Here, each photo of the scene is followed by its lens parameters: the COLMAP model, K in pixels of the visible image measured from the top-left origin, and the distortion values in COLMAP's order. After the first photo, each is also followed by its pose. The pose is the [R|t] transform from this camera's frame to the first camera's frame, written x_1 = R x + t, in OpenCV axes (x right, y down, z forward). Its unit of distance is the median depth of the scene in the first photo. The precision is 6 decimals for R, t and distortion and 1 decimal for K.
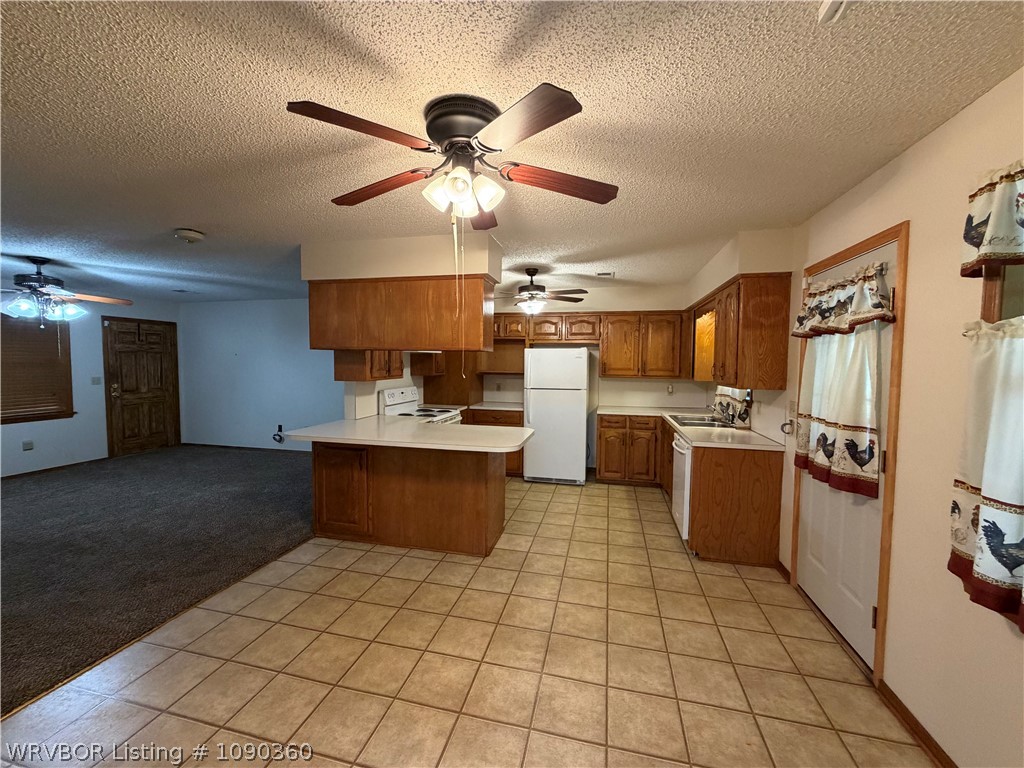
lens RADIAL K [[411.2, 0, 511.4], [0, 411.2, 383.9], [0, 0, 1]] dist [0.001900, 0.000621]
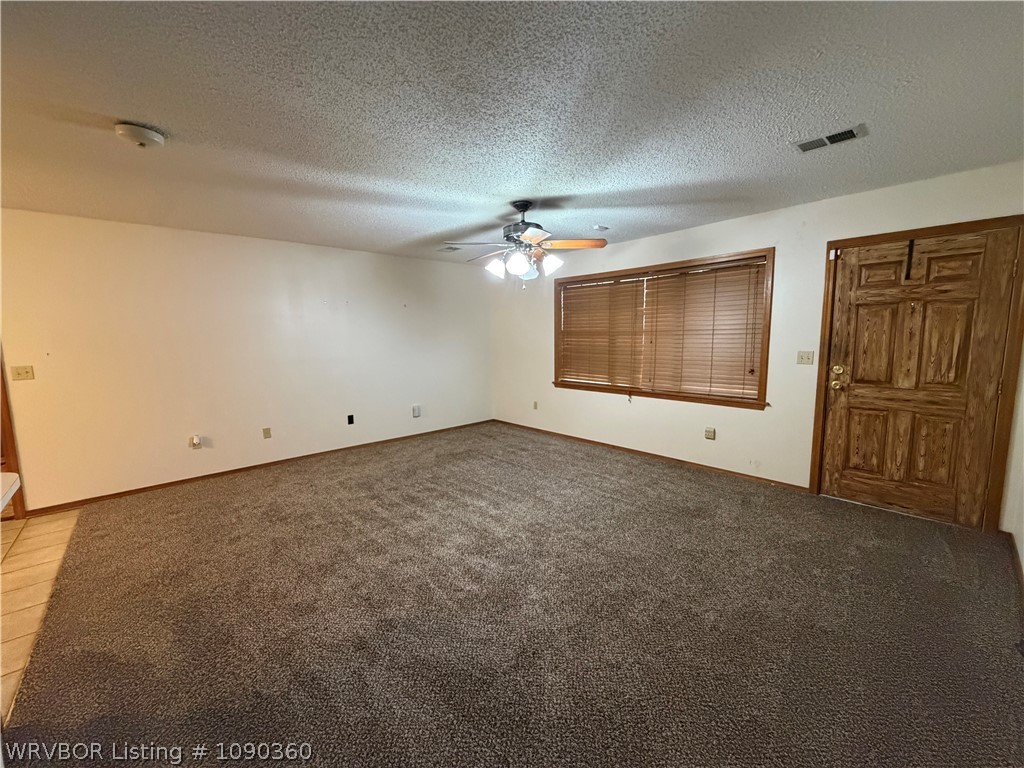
lens RADIAL K [[411.2, 0, 512.1], [0, 411.2, 381.6], [0, 0, 1]] dist [0.001900, 0.000621]
pose [[-0.568076, 0.098238, -0.817092, -0.258812], [-0.033662, 0.989245, 0.142339, -0.040805], [0.822288, 0.108364, -0.558659, 0.917397]]
